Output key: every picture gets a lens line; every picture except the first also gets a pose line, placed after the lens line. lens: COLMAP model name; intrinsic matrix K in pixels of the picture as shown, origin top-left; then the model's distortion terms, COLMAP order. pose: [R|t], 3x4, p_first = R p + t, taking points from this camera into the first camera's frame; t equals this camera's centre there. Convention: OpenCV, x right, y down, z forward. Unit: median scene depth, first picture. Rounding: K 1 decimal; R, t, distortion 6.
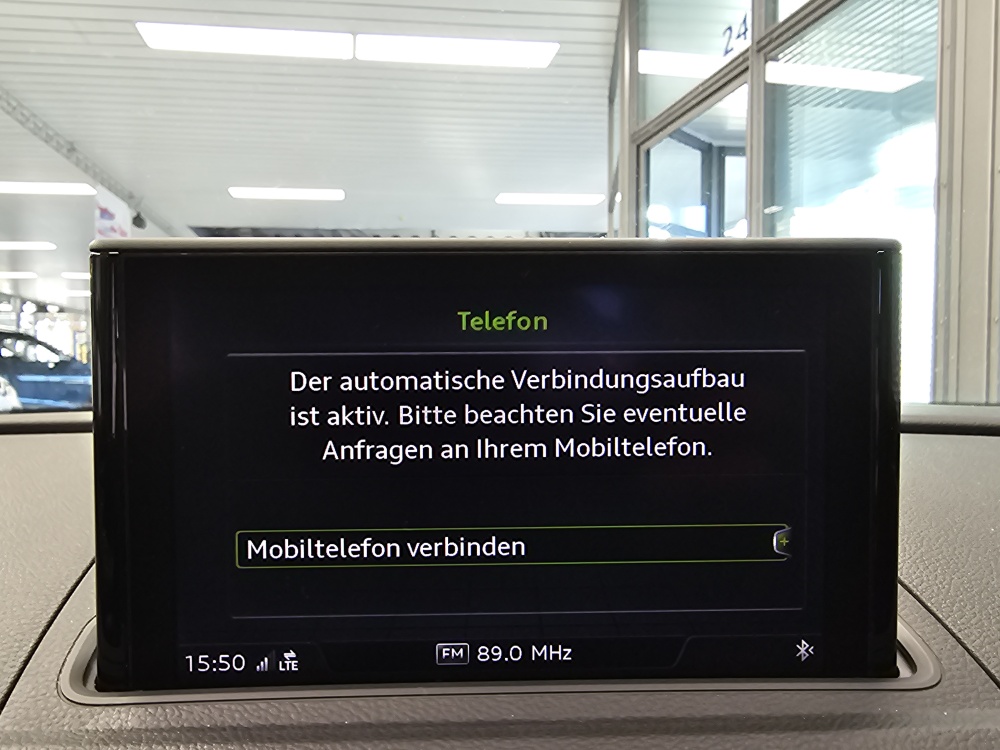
lens RADIAL K [[702.4, 0, 443.9], [0, 702.4, 383.6], [0, 0, 1]] dist [0.005357, -0.007118]
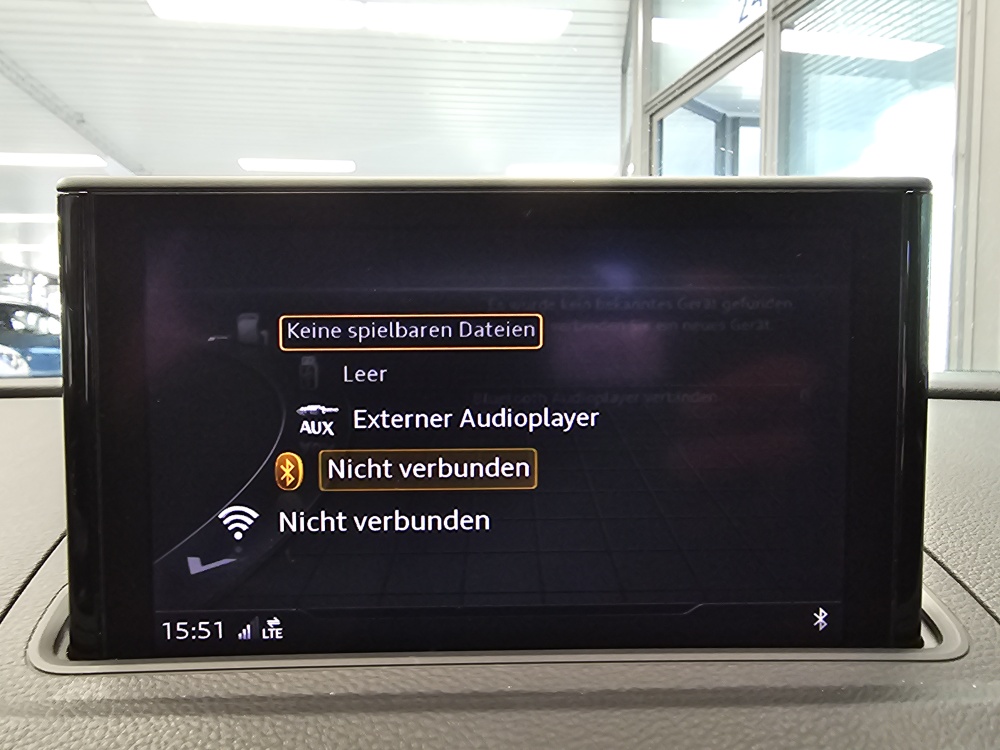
lens RADIAL K [[702.4, 0, 452.7], [0, 702.4, 369.1], [0, 0, 1]] dist [0.005357, -0.007118]
pose [[0.999991, 0.000934, -0.004167, 0.022116], [-0.000865, 0.999864, 0.016444, 0.030253], [0.004181, -0.016440, 0.999856, 0.062773]]
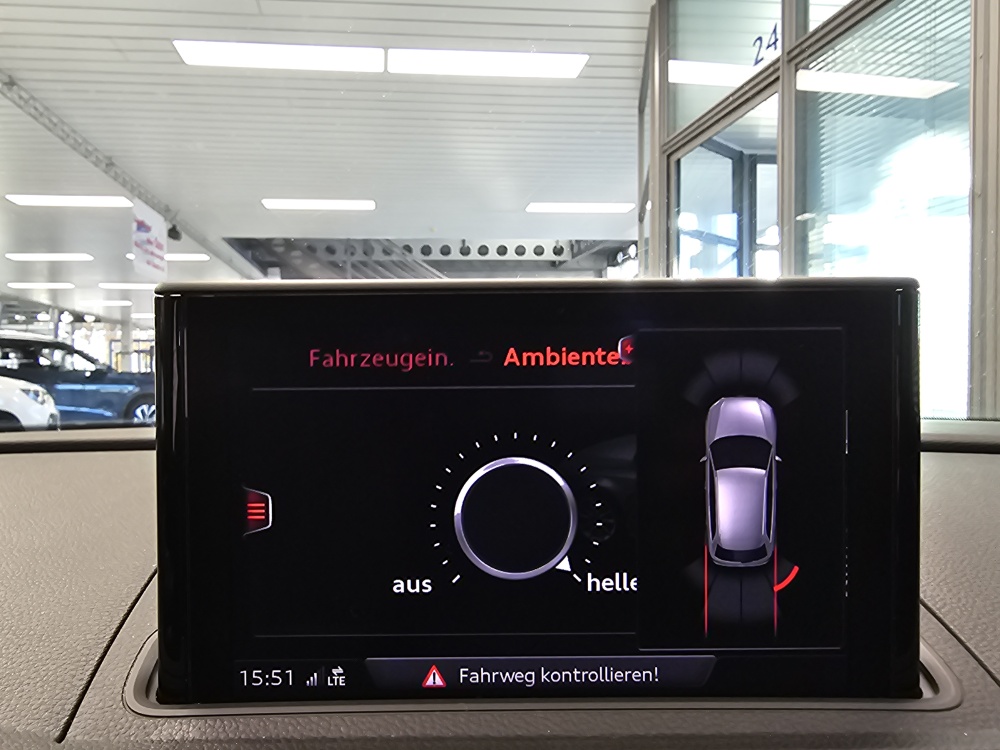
lens RADIAL K [[702.4, 0, 456.2], [0, 702.4, 380.3], [0, 0, 1]] dist [0.005357, -0.007118]
pose [[0.999666, -0.001414, -0.025824, -0.011873], [0.000994, 0.999867, -0.016271, -0.033517], [0.025843, 0.016239, 0.999534, -0.060419]]
